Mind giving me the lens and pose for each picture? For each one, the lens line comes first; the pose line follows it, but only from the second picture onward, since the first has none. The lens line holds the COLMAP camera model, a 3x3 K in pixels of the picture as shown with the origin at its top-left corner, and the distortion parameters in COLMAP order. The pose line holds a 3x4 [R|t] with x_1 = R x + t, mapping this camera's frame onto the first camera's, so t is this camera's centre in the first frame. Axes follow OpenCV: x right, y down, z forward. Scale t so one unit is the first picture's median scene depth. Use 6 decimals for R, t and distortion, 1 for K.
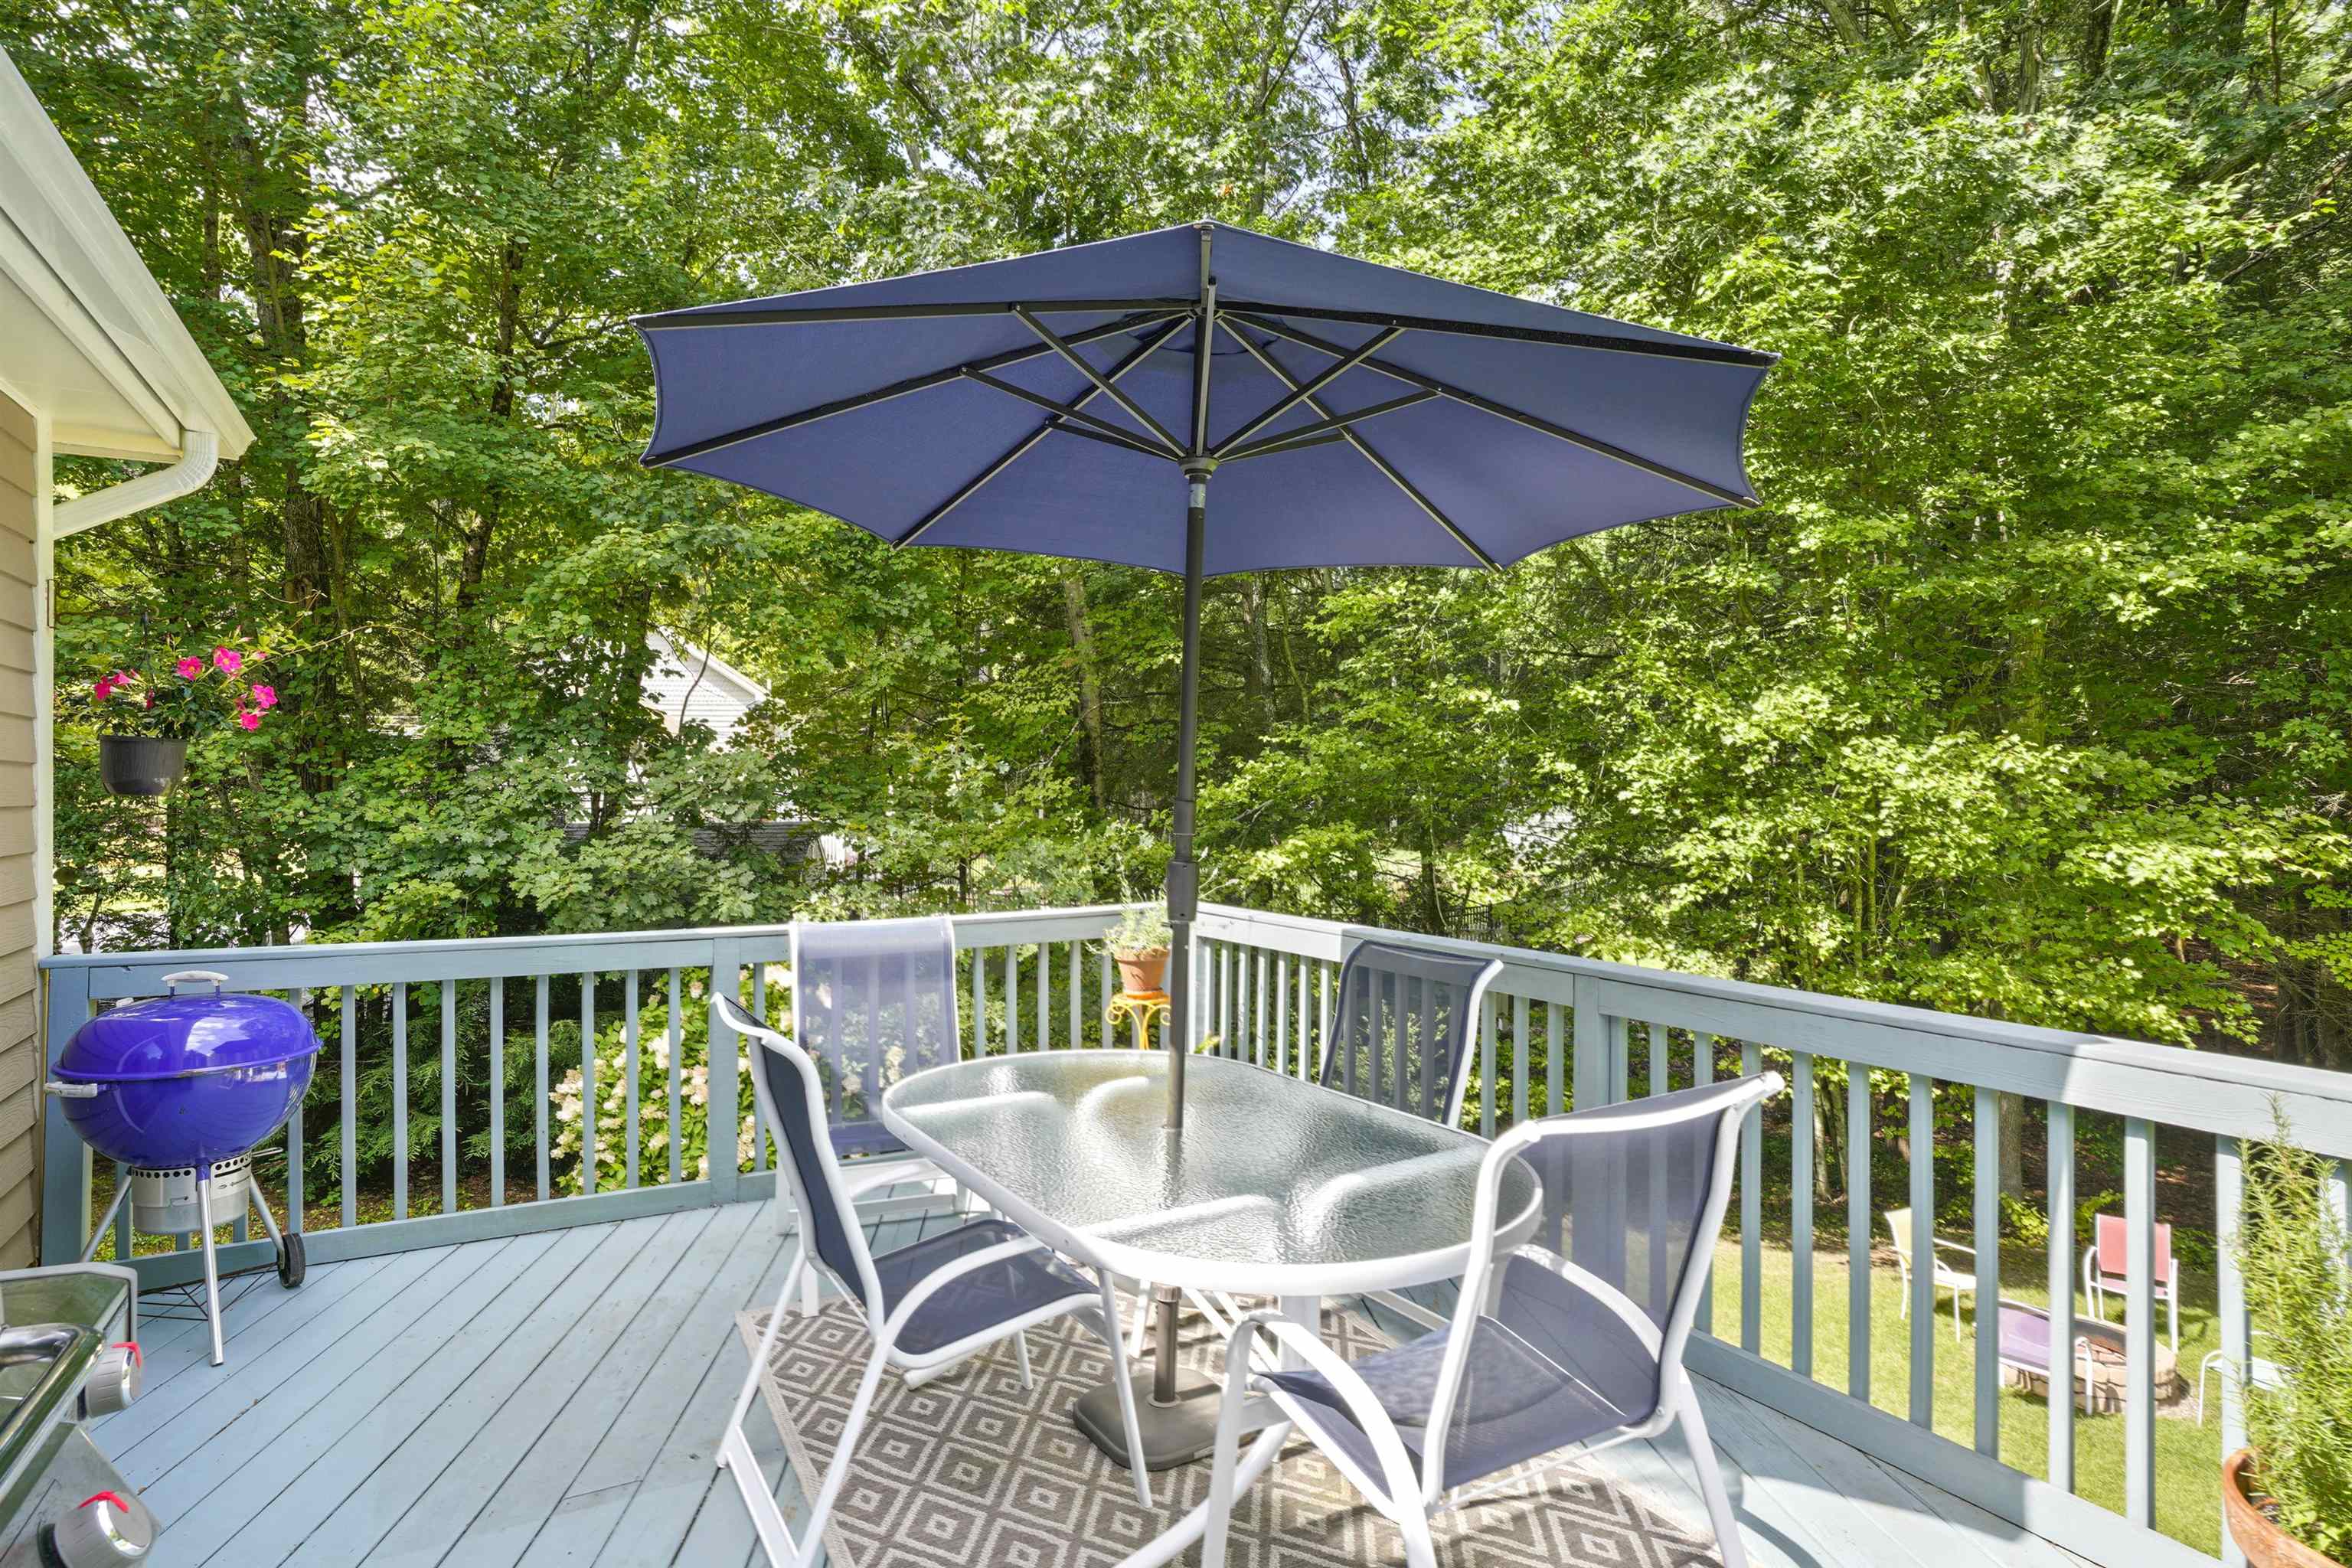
lens RADIAL K [[1276.6, 0, 1176.0], [0, 1276.6, 784.0], [0, 0, 1]] dist [-0.033616, 0.000792]
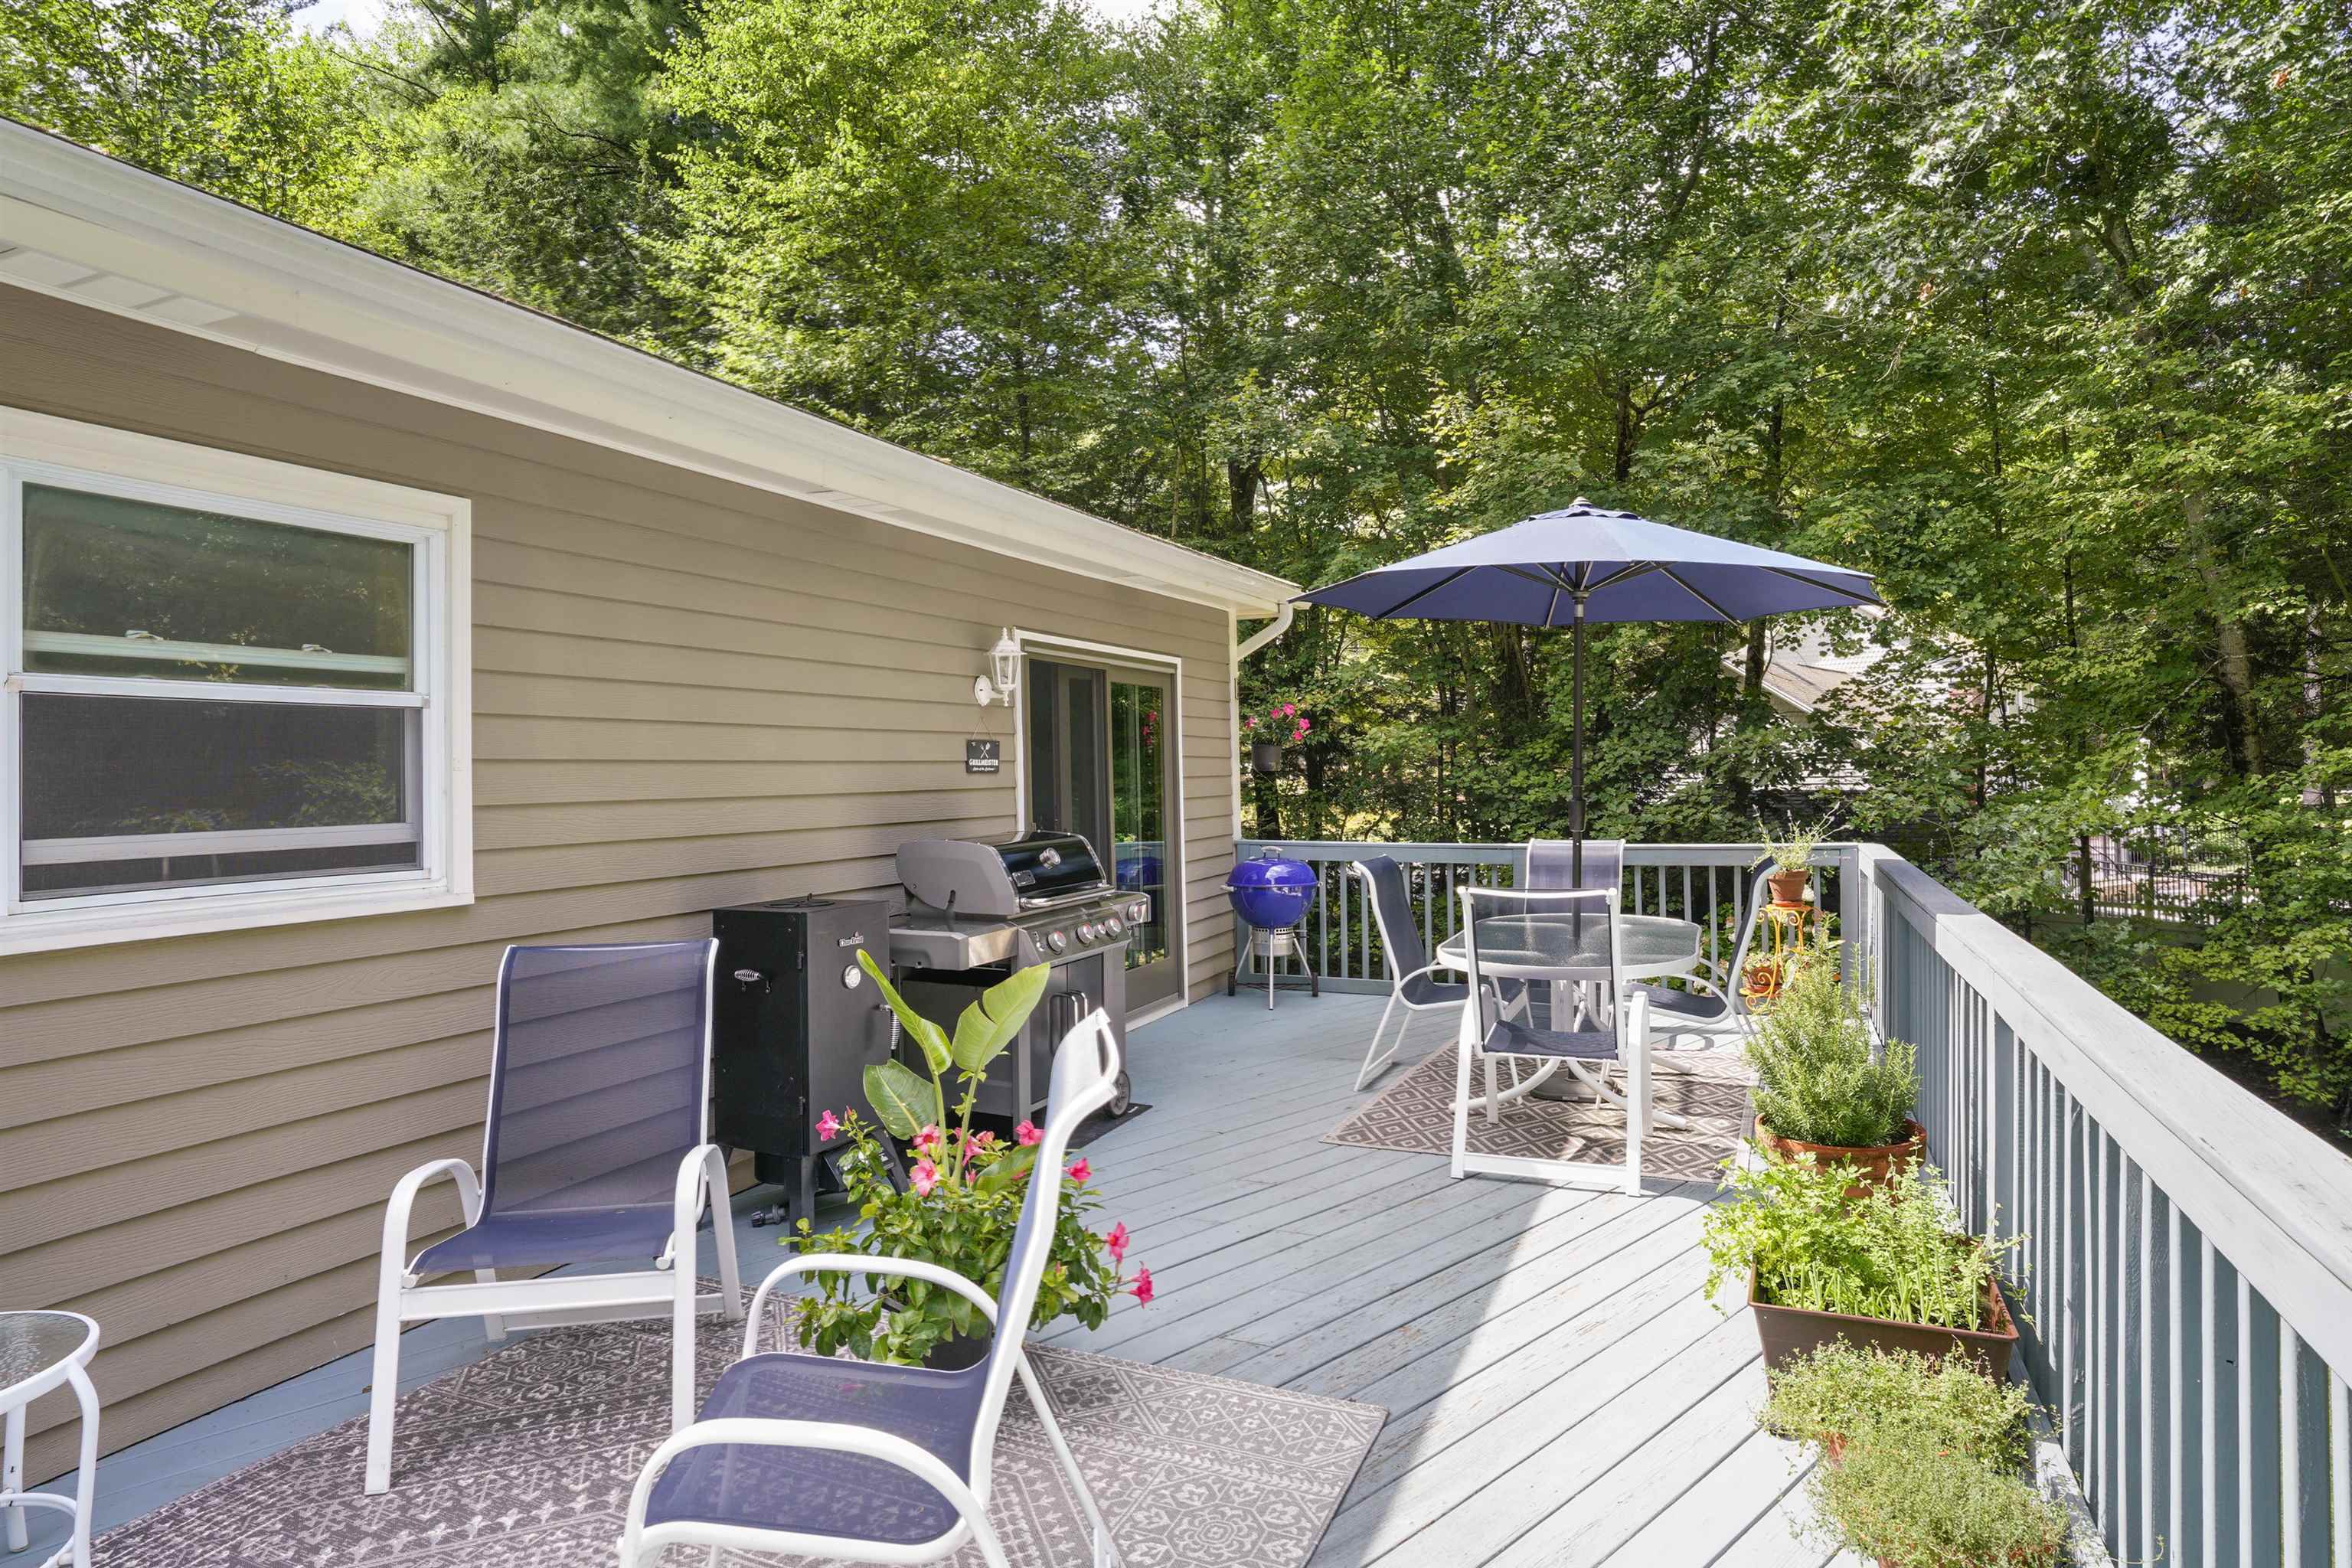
lens RADIAL K [[1199.3, 0, 1176.0], [0, 1199.3, 784.0], [0, 0, 1]] dist [0.001912, 0.000505]
pose [[0.589250, 0.001566, -0.807949, 0.262177], [0.017497, 0.999739, 0.014698, -0.000265], [0.807761, -0.022797, 0.589069, -0.131942]]
